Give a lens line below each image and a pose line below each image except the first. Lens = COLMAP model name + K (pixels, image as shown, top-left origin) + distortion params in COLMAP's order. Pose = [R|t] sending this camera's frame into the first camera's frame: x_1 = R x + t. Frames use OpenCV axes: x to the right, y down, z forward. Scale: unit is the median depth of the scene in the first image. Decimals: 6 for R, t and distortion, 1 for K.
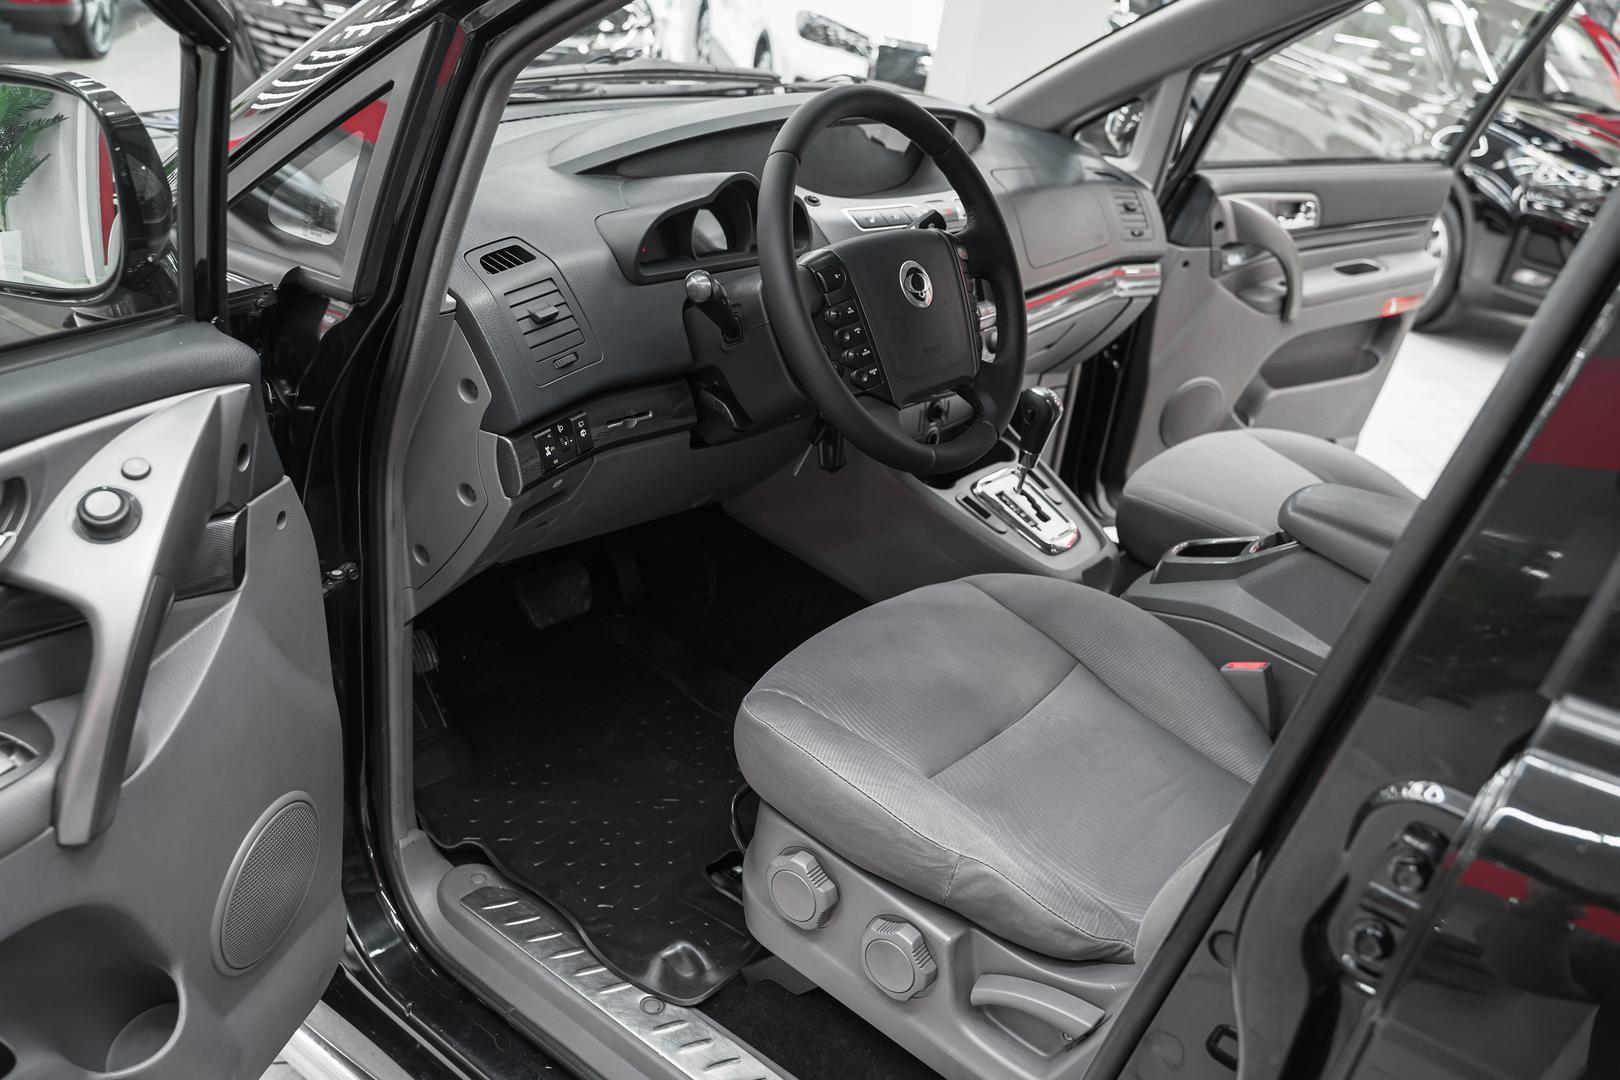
lens RADIAL K [[1302.5, 0, 802.6], [0, 1302.5, 540.3], [0, 0, 1]] dist [-0.028488, 0.037763]
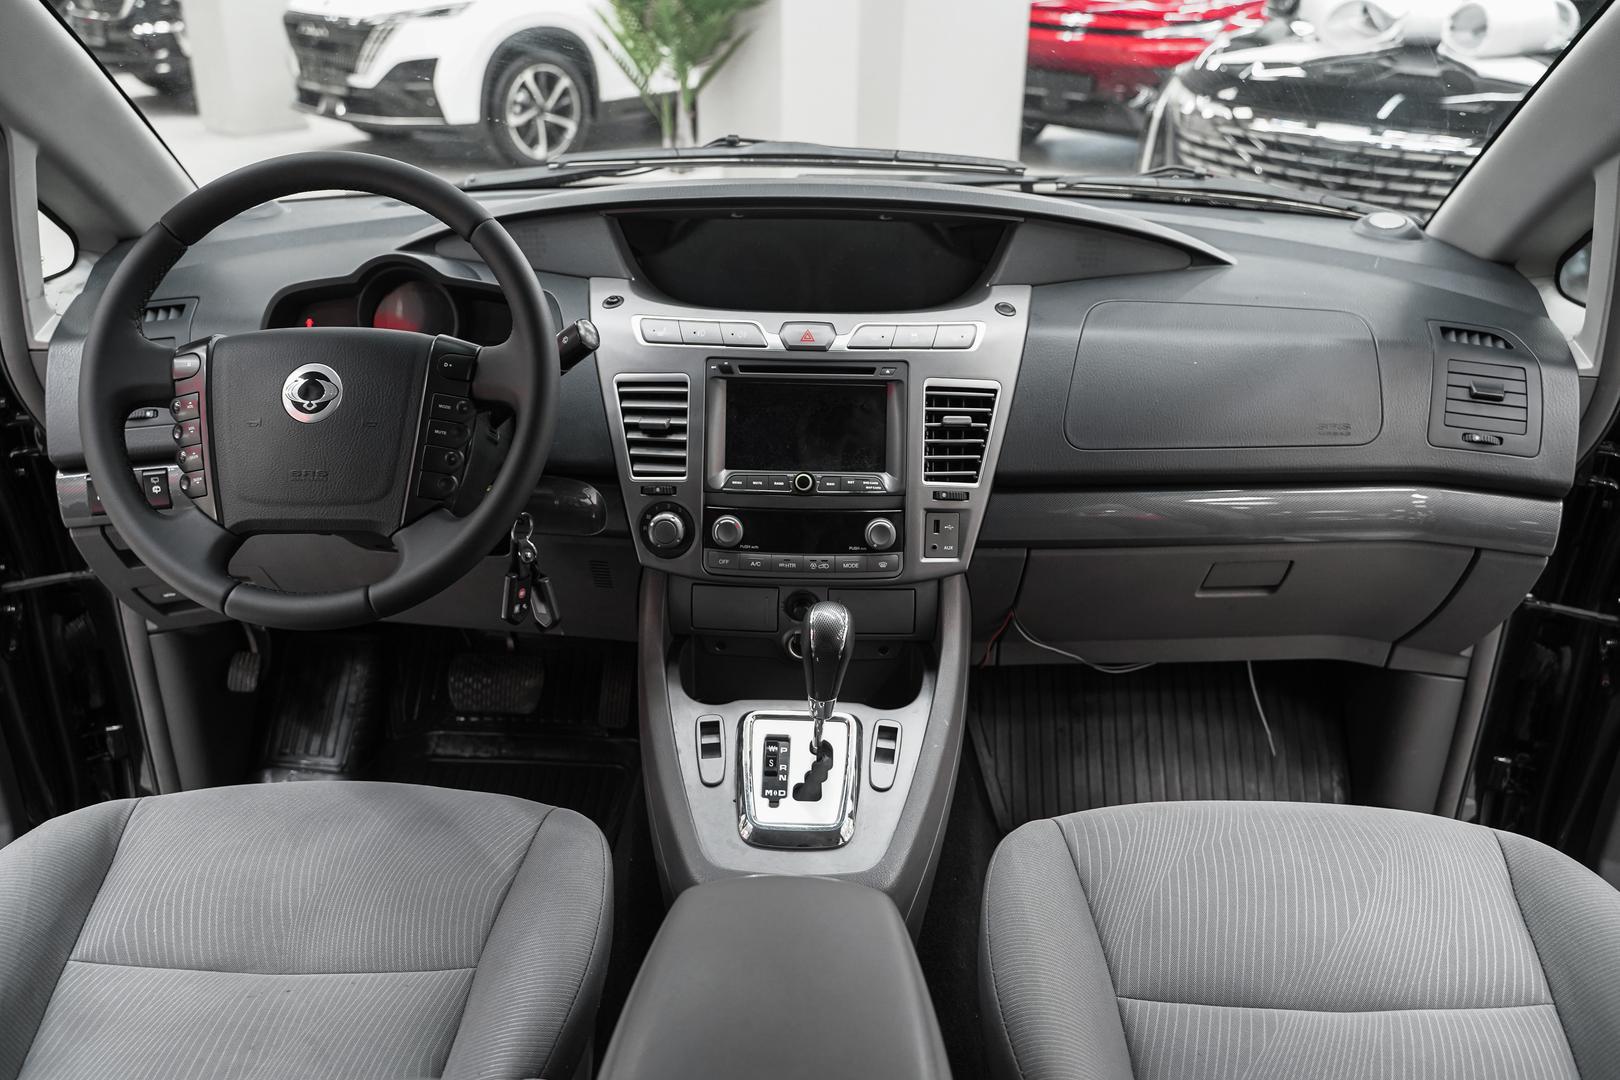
lens RADIAL K [[1302.5, 0, 808.5], [0, 1302.5, 551.6], [0, 0, 1]] dist [-0.028488, 0.037763]
pose [[0.596918, 0.226774, -0.769585, 0.675733], [-0.287783, 0.955910, 0.058464, -0.176676], [0.748912, 0.186575, 0.635862, 0.548150]]
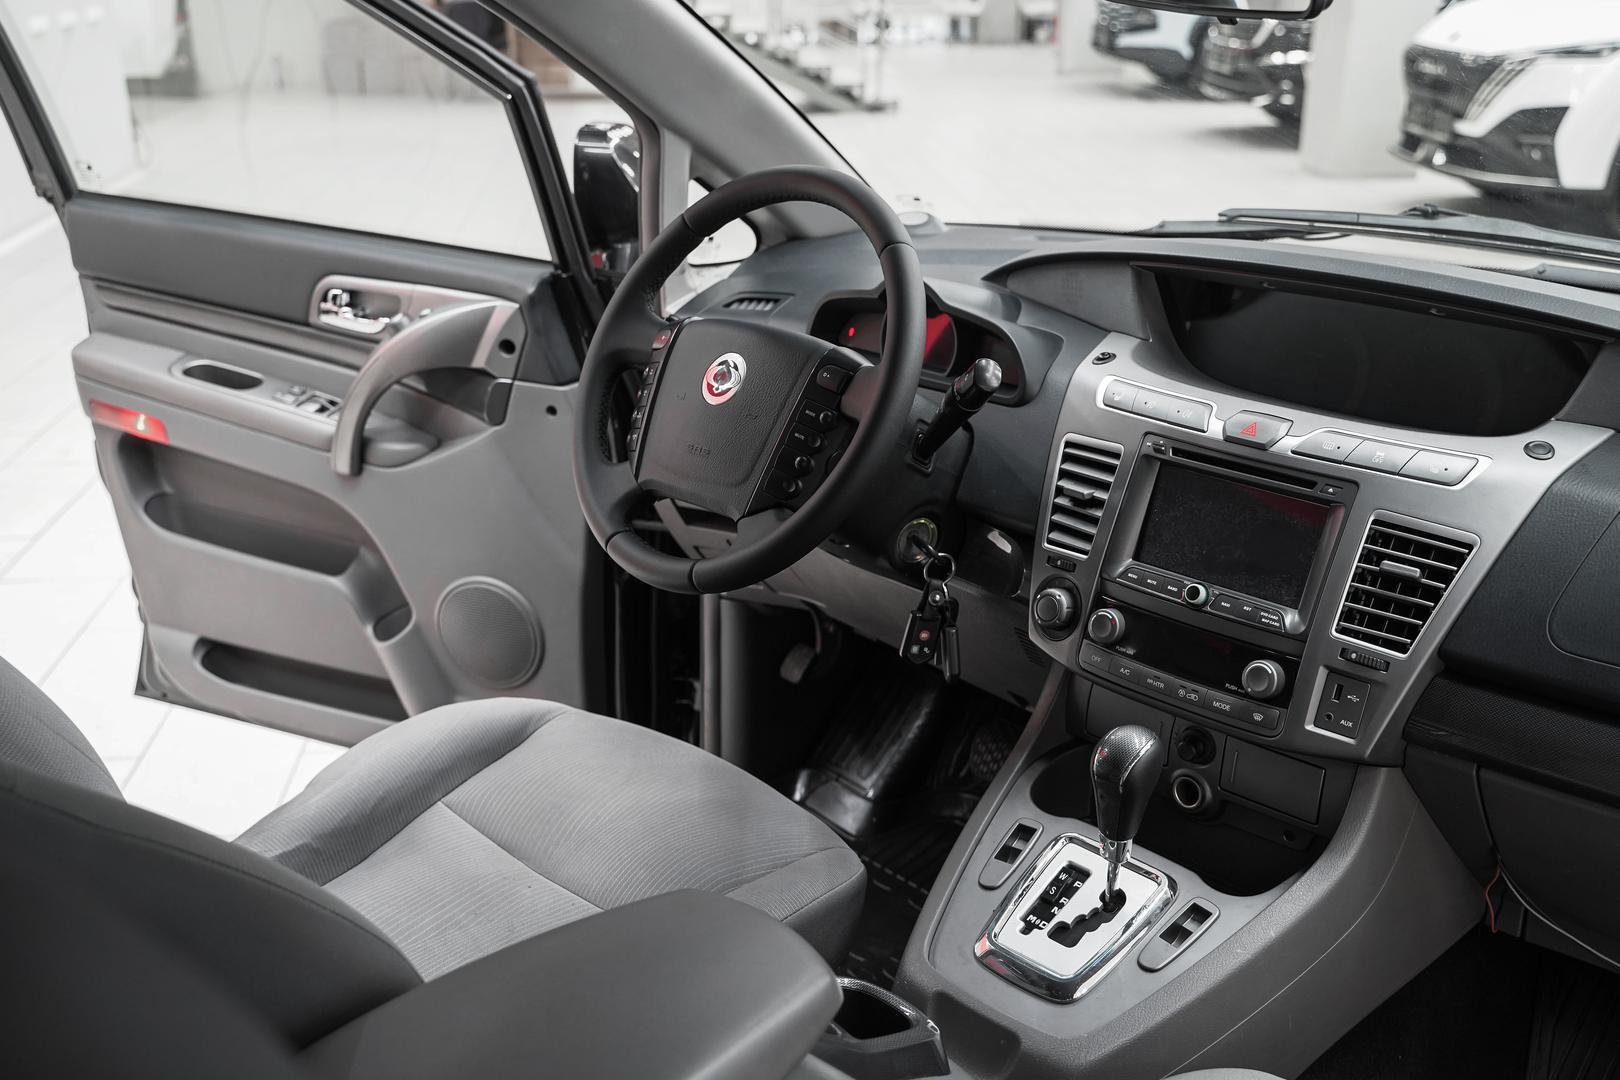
lens RADIAL K [[1603.8, 0, 809.0], [0, 1603.8, 531.9], [0, 0, 1]] dist [-0.005792, 0.000000]
pose [[-0.116519, 0.212809, -0.970122, 0.850804], [-0.449127, 0.859908, 0.242575, -0.293171], [0.885837, 0.463973, -0.004618, 0.819180]]
